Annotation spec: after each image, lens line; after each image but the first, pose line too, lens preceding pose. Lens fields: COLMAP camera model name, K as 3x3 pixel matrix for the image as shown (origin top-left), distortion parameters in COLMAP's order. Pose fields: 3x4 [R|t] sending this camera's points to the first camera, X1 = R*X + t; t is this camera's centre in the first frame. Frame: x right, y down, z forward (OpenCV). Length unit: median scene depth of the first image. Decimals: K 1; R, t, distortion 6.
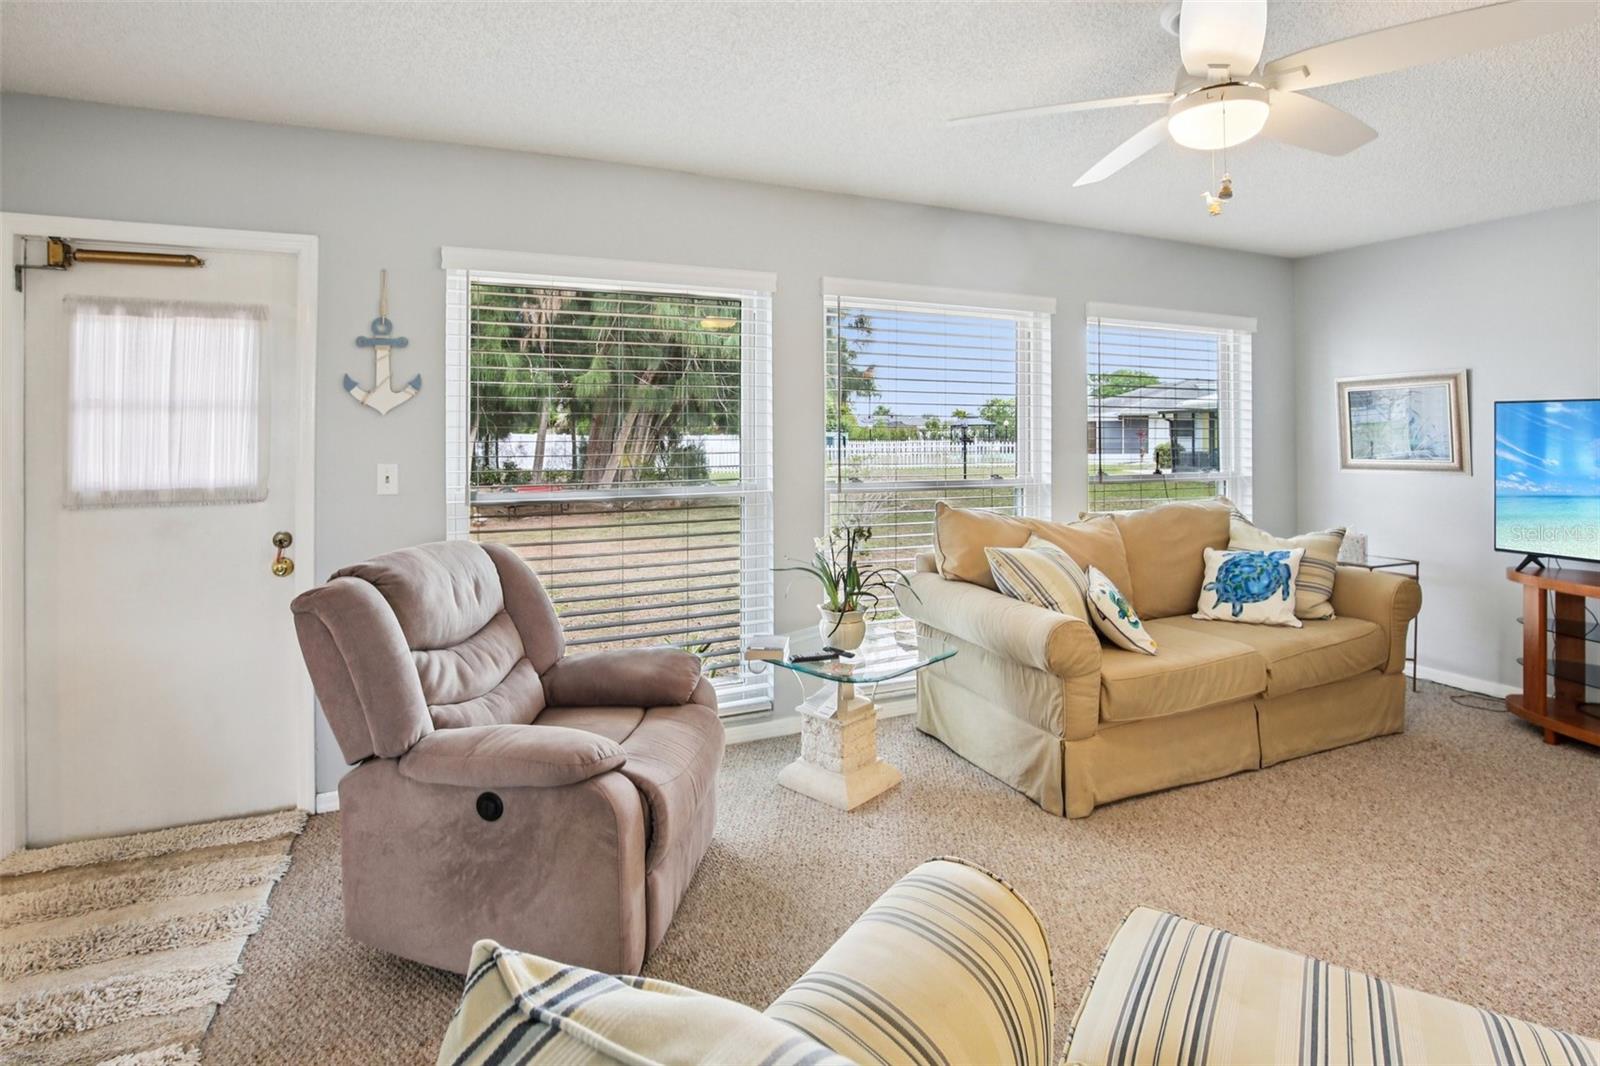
lens RADIAL K [[783.2, 0, 779.8], [0, 783.2, 436.1], [0, 0, 1]] dist [0.006738, -0.000660]
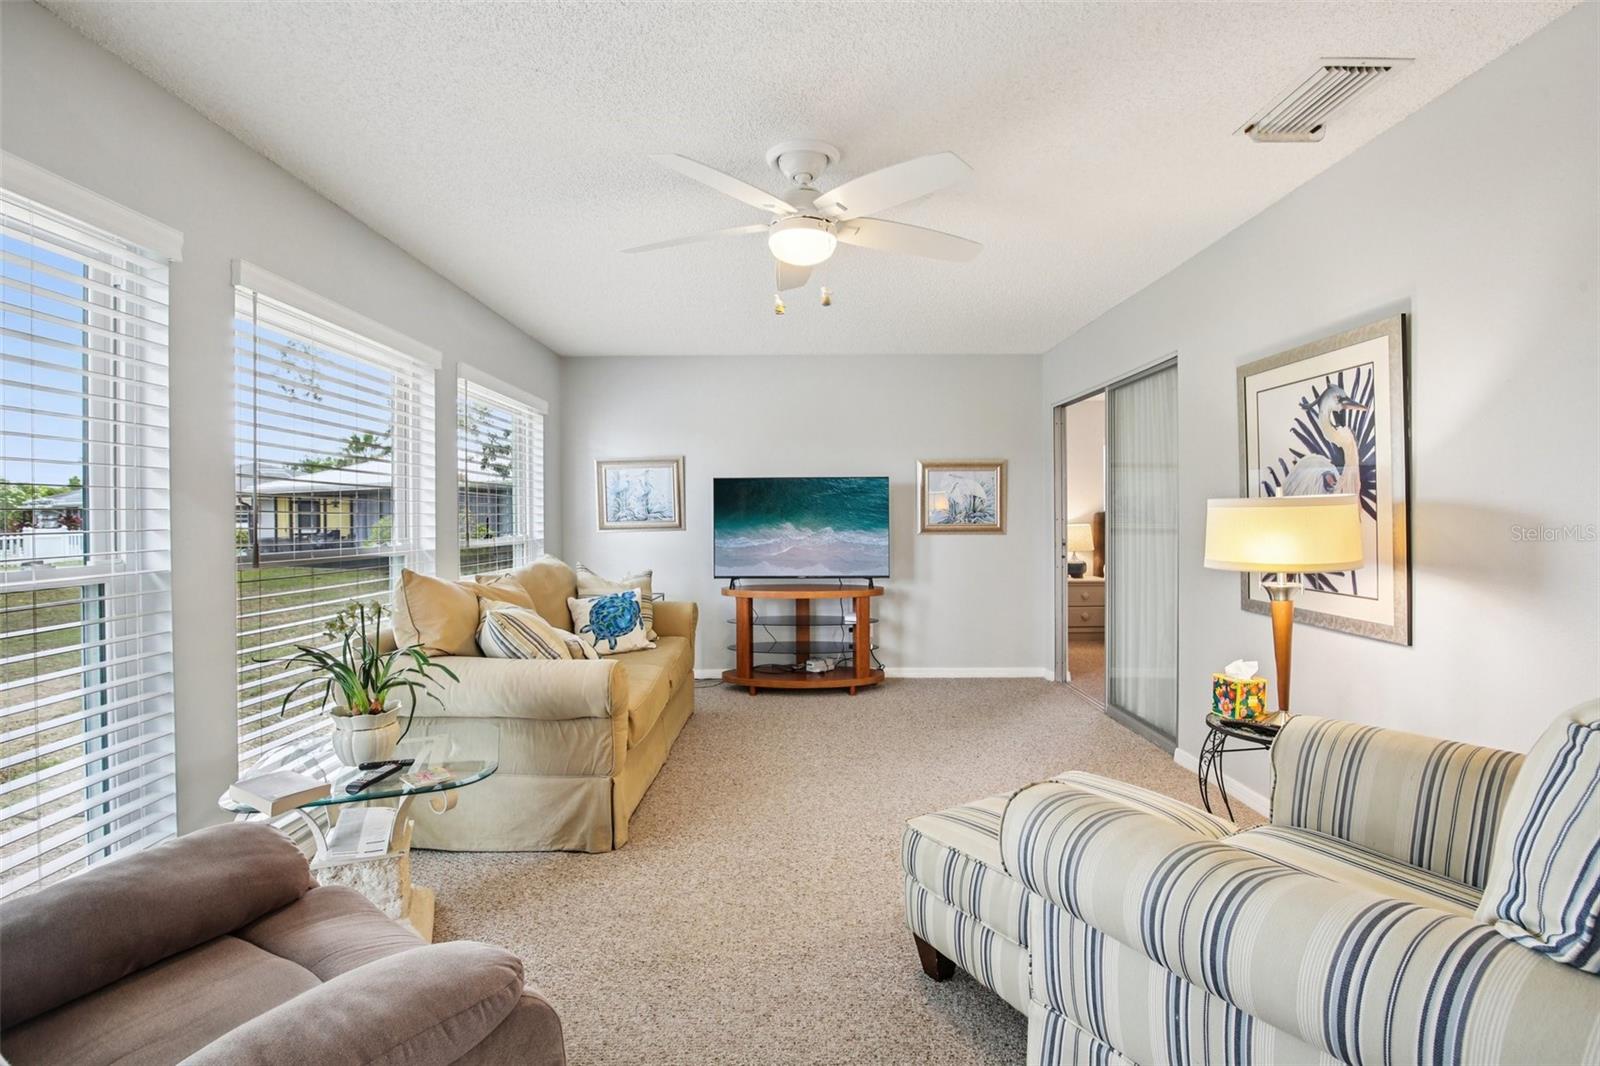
lens RADIAL K [[753.3, 0, 792.9], [0, 753.3, 521.7], [0, 0, 1]] dist [-0.002859, -0.000041]
pose [[0.437253, -0.012781, 0.899248, -0.352661], [0.012365, 0.999890, 0.008199, 0.032917], [-0.899254, 0.007534, 0.437362, 0.276658]]
